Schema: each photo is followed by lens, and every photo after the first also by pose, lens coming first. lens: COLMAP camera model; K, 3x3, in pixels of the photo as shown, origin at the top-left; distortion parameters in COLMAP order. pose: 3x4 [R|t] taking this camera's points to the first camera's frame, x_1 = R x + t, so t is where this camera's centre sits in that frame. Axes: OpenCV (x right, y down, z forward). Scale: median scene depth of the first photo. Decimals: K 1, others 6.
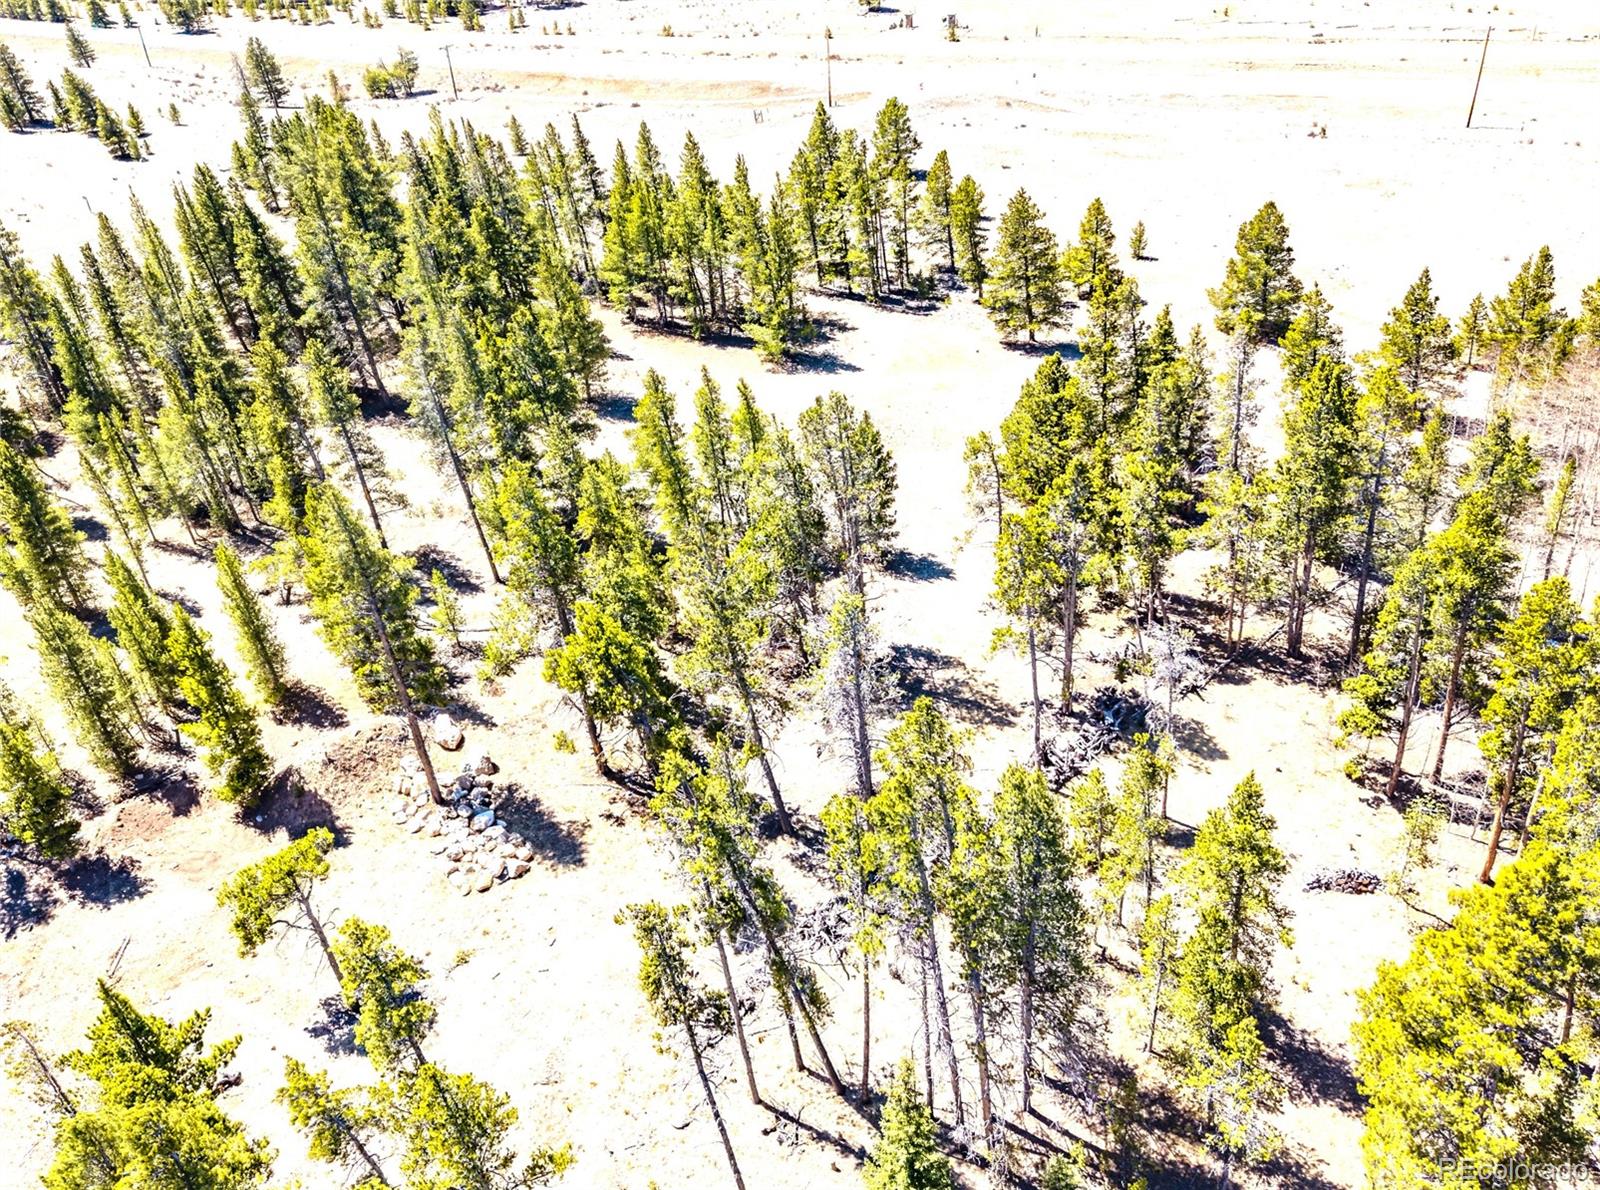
lens RADIAL K [[1318.8, 0, 792.8], [0, 1318.8, 555.4], [0, 0, 1]] dist [0.034087, -0.014652]
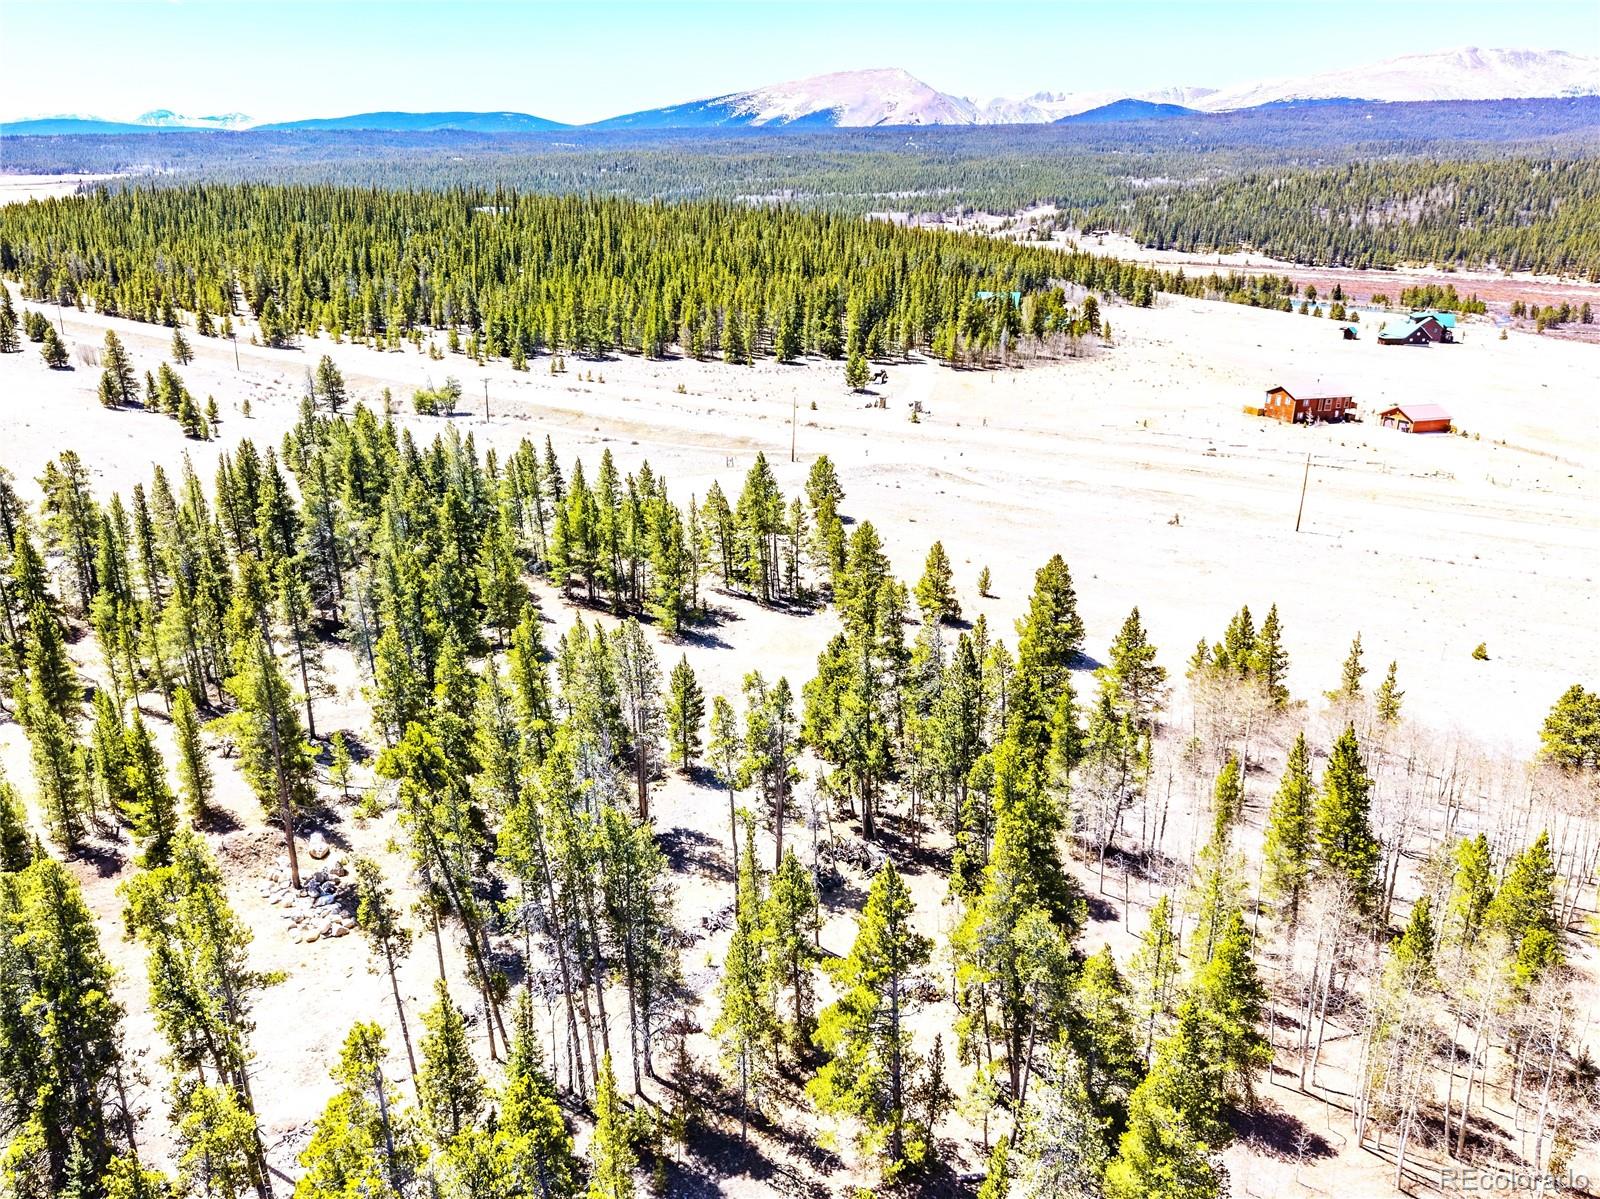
lens RADIAL K [[1331.2, 0, 800.0], [0, 1331.2, 599.5], [0, 0, 1]] dist [0.125723, -0.173238]
pose [[0.993326, 0.111249, -0.030459, 0.142812], [-0.115274, 0.966643, -0.228720, 0.092069], [0.003998, 0.230705, 0.973016, -0.230147]]
